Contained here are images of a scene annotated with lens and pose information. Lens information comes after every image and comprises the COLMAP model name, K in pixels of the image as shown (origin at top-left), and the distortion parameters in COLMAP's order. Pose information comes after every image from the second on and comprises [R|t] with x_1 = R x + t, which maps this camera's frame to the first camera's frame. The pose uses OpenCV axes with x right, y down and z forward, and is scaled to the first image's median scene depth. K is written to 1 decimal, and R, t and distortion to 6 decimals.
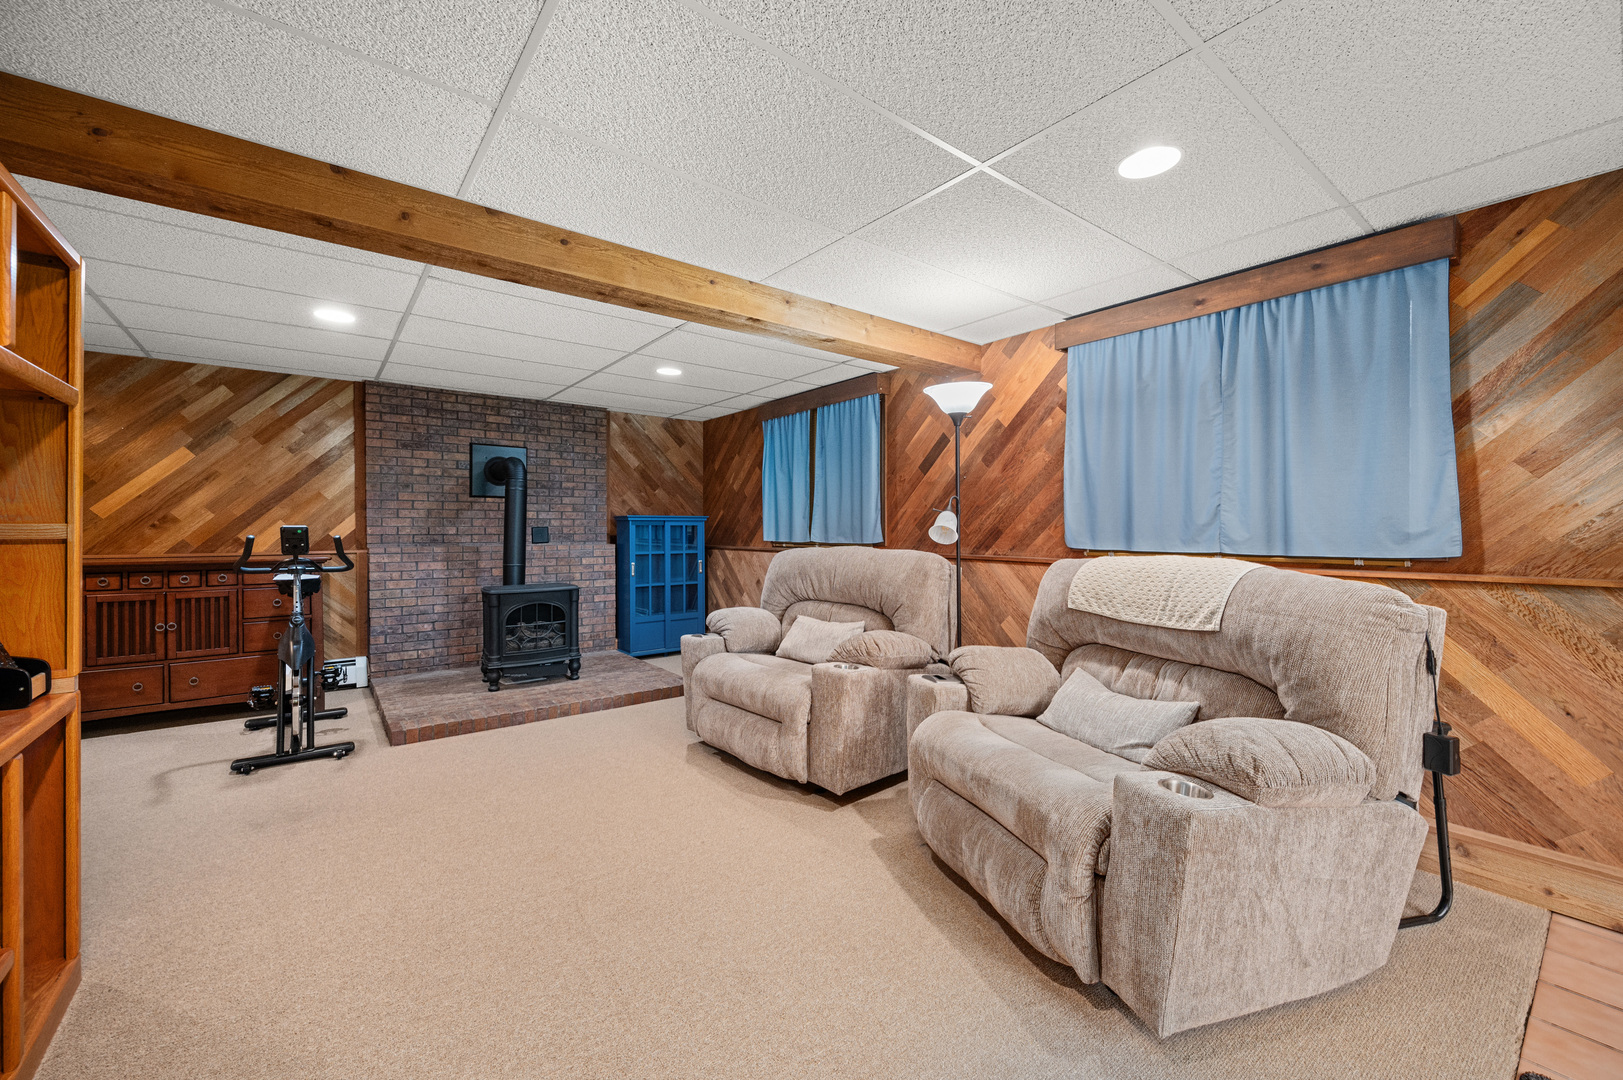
lens RADIAL K [[647.3, 0, 810.2], [0, 647.3, 531.8], [0, 0, 1]] dist [0.007037, 0.000091]
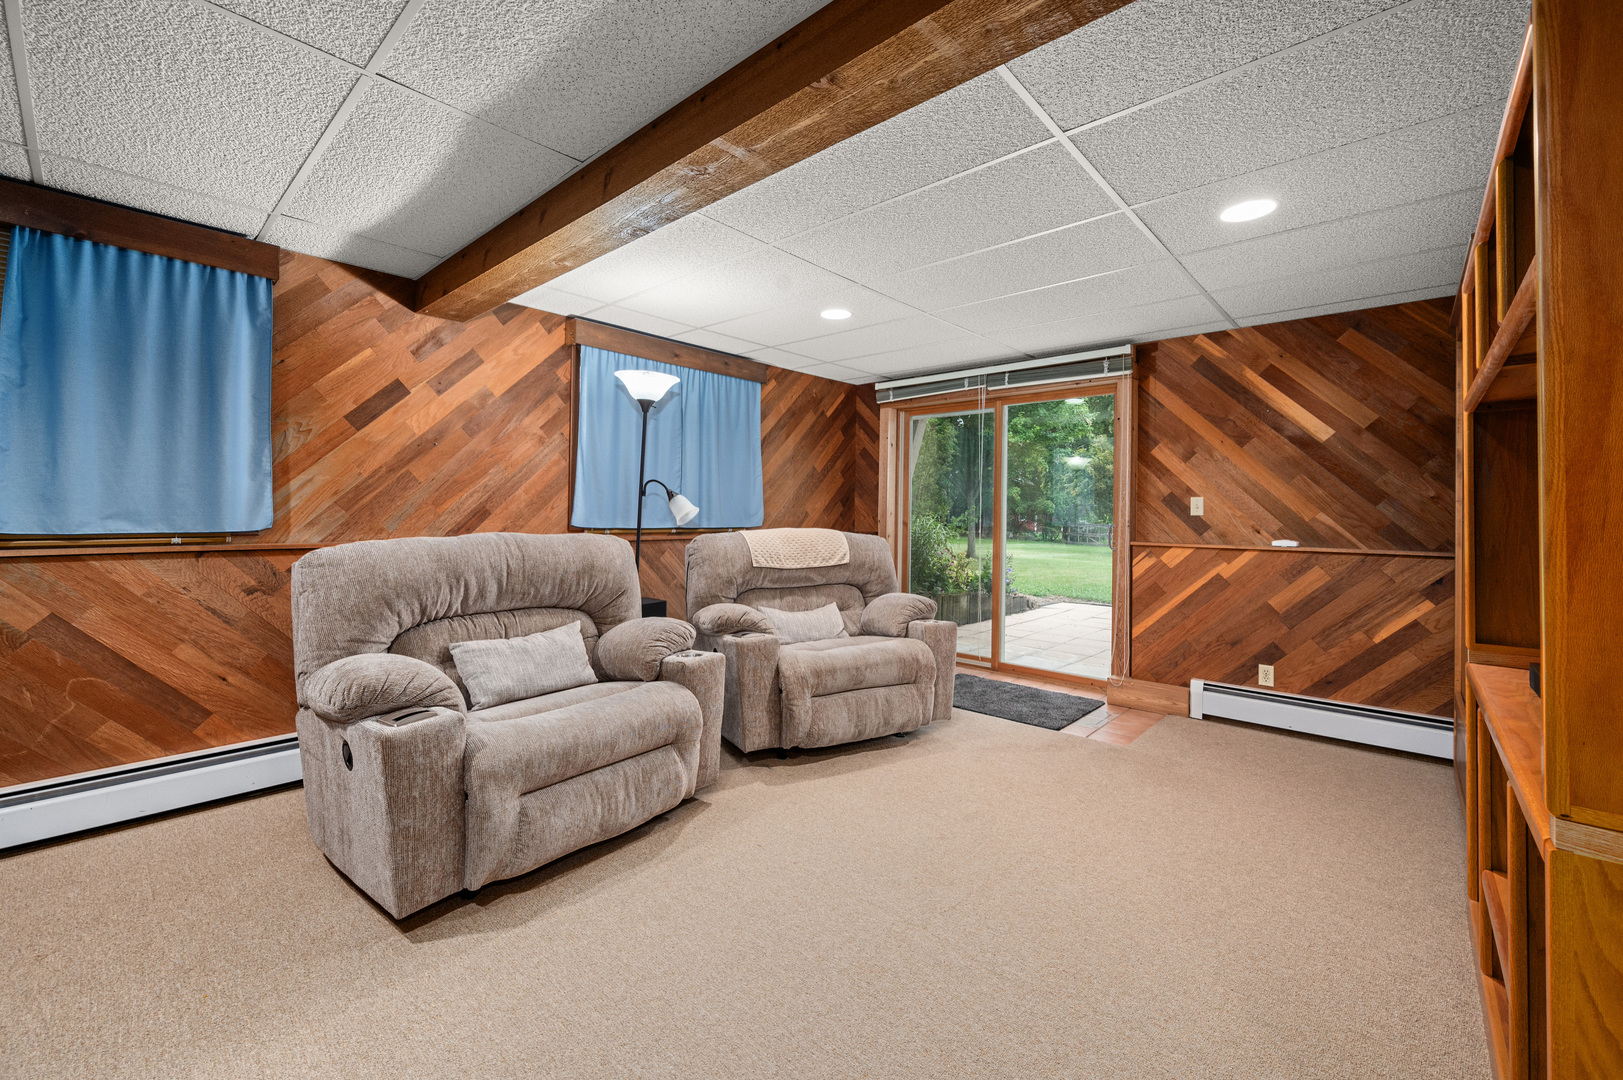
lens RADIAL K [[647.3, 0, 809.6], [0, 647.3, 503.6], [0, 0, 1]] dist [0.007037, 0.000091]
pose [[-0.167042, 0.009225, 0.985907, -0.861462], [-0.007850, 0.999912, -0.010686, -0.007030], [-0.985919, -0.009524, -0.166955, 0.923399]]
